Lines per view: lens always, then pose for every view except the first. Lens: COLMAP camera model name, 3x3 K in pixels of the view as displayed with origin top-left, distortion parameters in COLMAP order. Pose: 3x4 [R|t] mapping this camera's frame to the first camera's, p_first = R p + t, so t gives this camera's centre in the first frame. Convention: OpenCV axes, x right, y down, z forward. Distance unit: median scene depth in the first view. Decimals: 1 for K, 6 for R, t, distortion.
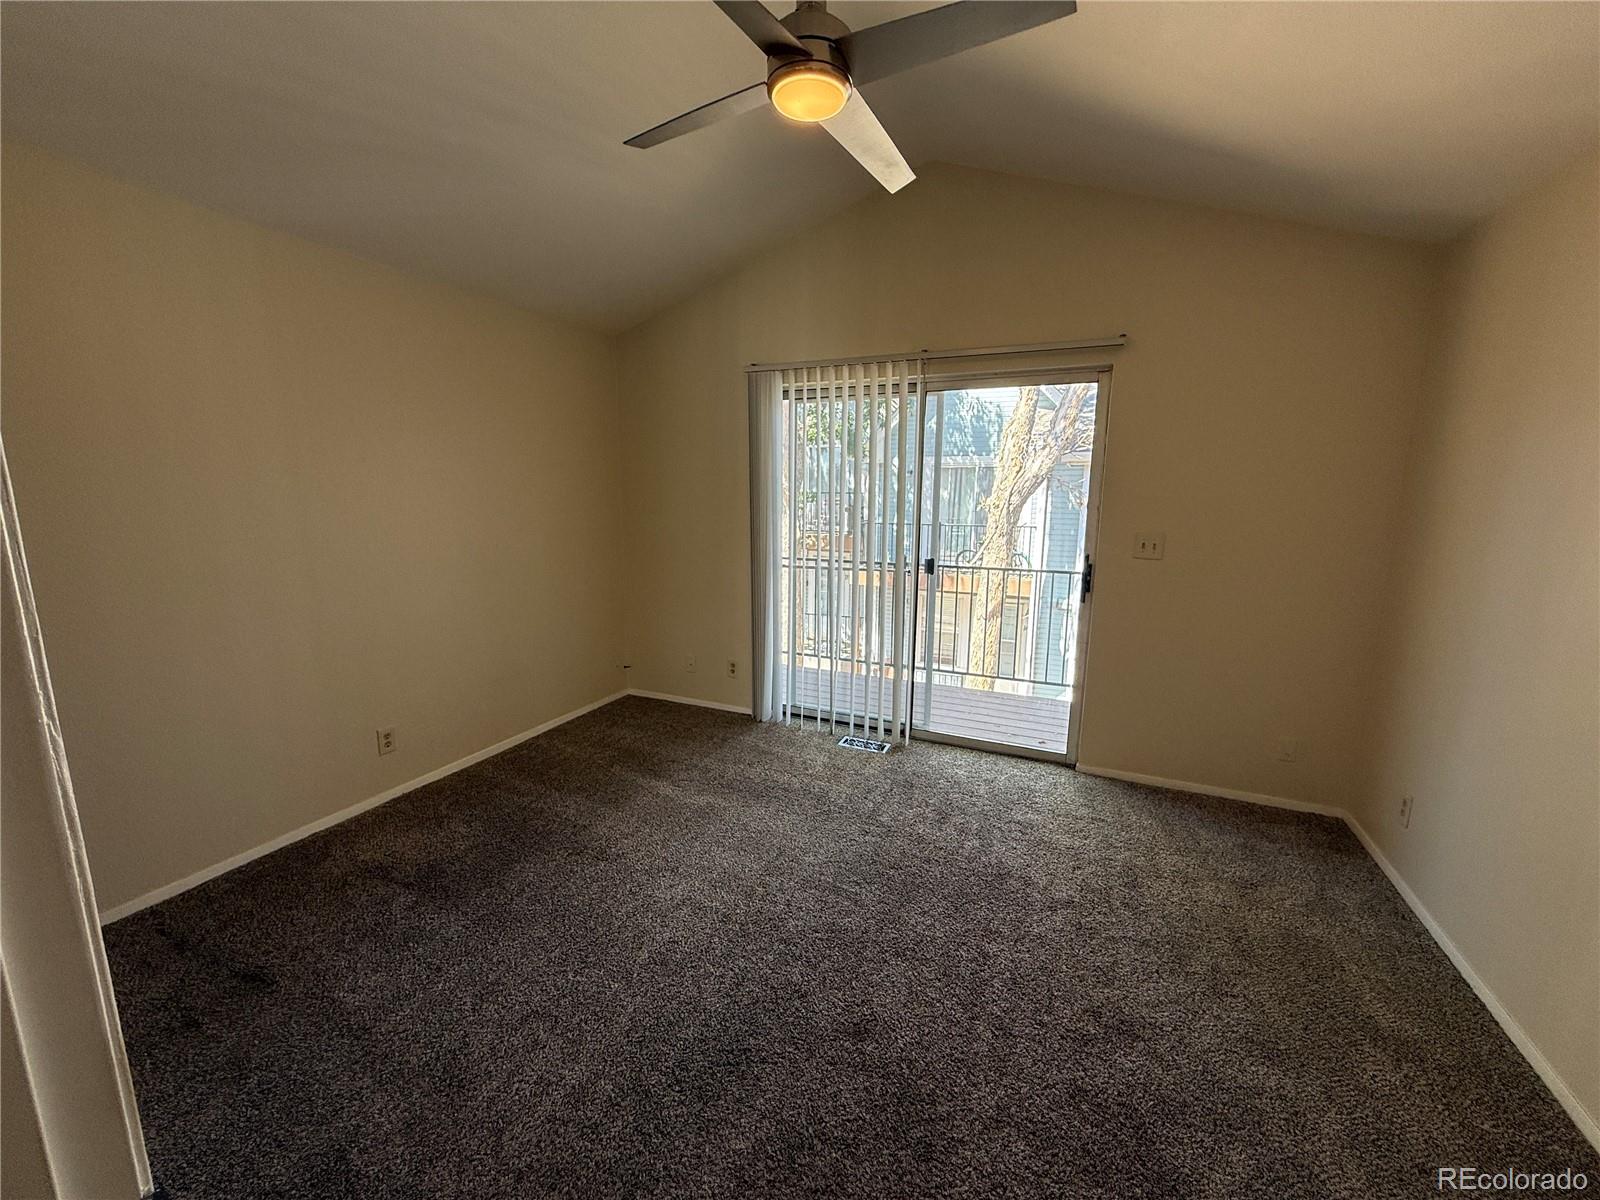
lens RADIAL K [[639.1, 0, 792.8], [0, 639.1, 598.4], [0, 0, 1]] dist [-0.000136, 0.000250]
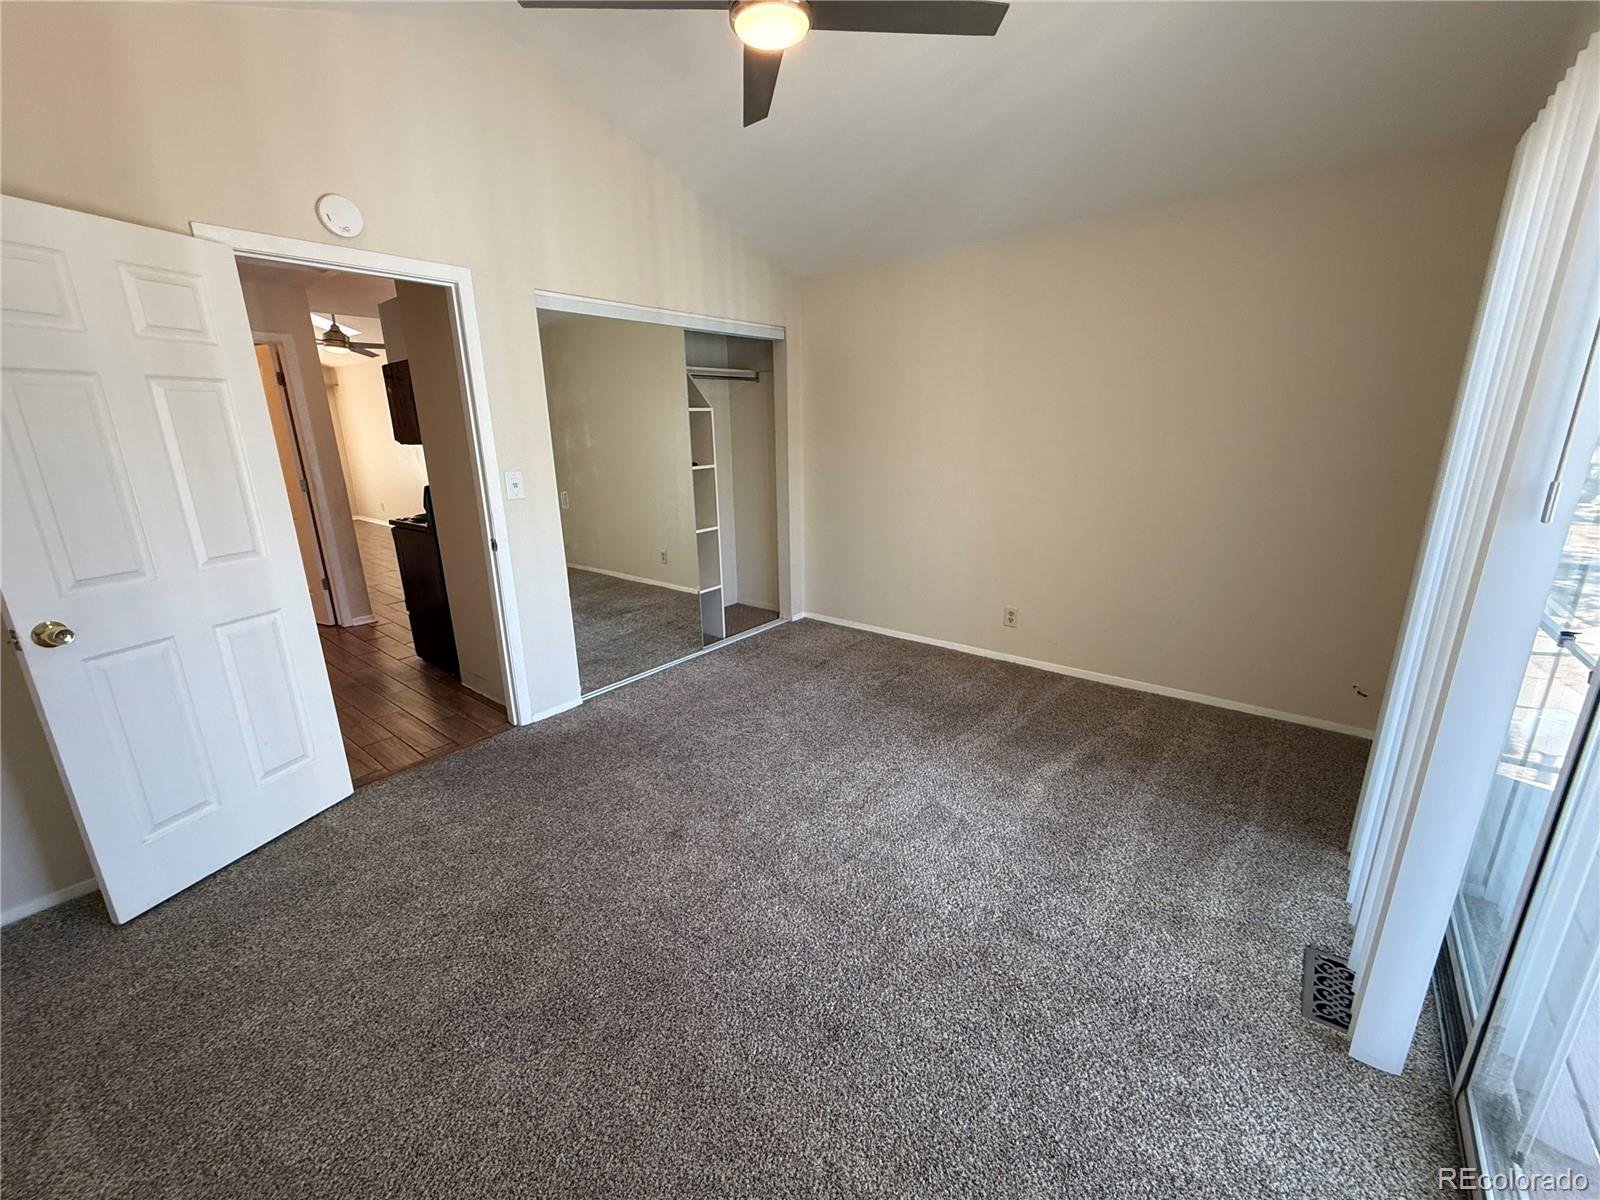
lens RADIAL K [[639.1, 0, 793.6], [0, 639.1, 600.4], [0, 0, 1]] dist [-0.000136, 0.000250]
pose [[-0.243890, 0.258500, -0.934717, 0.685989], [-0.154275, 0.941207, 0.300548, -0.133803], [0.957453, 0.217504, -0.189671, 0.813904]]
